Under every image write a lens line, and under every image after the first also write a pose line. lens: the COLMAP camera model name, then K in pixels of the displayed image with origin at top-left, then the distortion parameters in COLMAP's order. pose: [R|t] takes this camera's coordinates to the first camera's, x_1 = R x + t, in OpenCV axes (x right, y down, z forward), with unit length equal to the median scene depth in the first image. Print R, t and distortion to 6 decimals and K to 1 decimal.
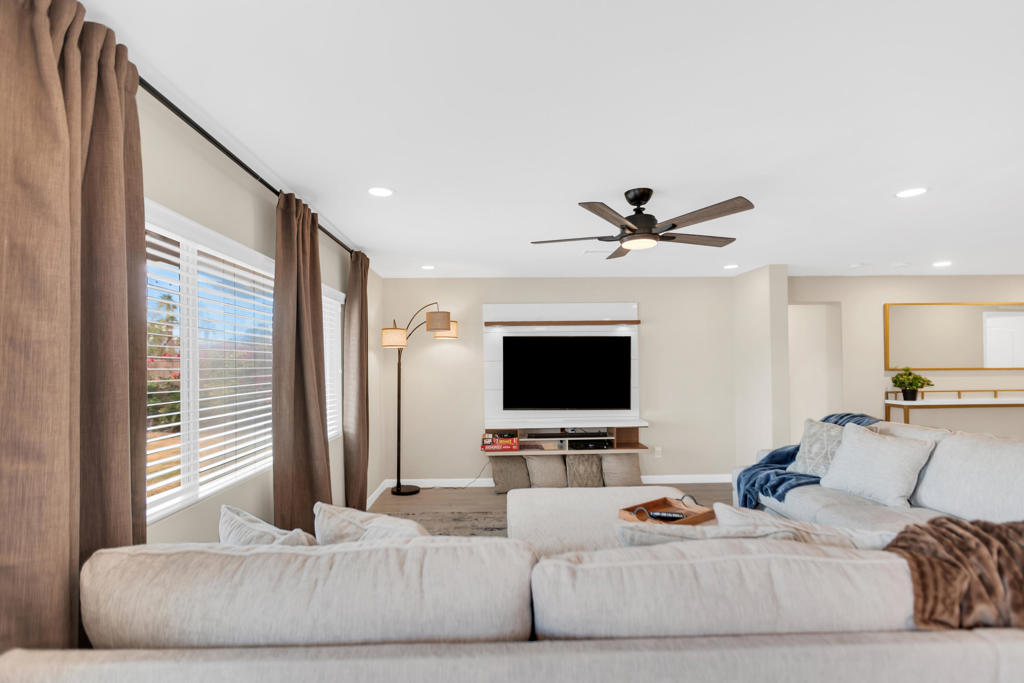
lens RADIAL K [[482.0, 0, 506.7], [0, 482.0, 356.1], [0, 0, 1]] dist [-0.003296, -0.000572]
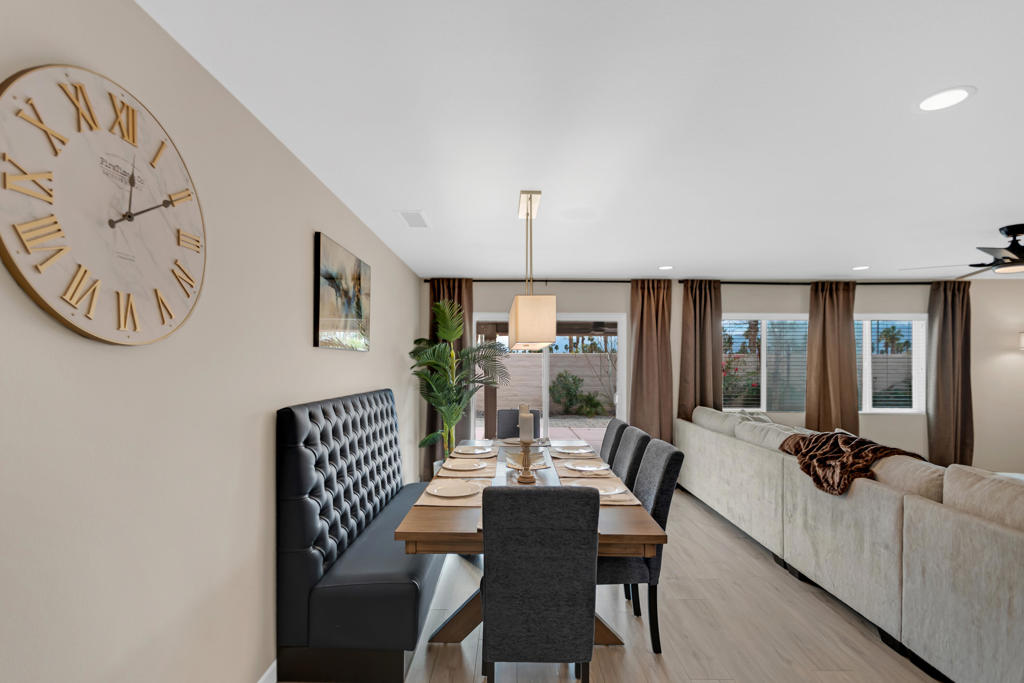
lens RADIAL K [[482.0, 0, 495.4], [0, 482.0, 365.7], [0, 0, 1]] dist [-0.003296, -0.000572]
pose [[-0.058711, 0.013792, -0.998180, 0.846497], [0.010936, 0.999853, 0.013171, -0.007103], [0.998215, -0.010143, -0.058853, -0.134310]]
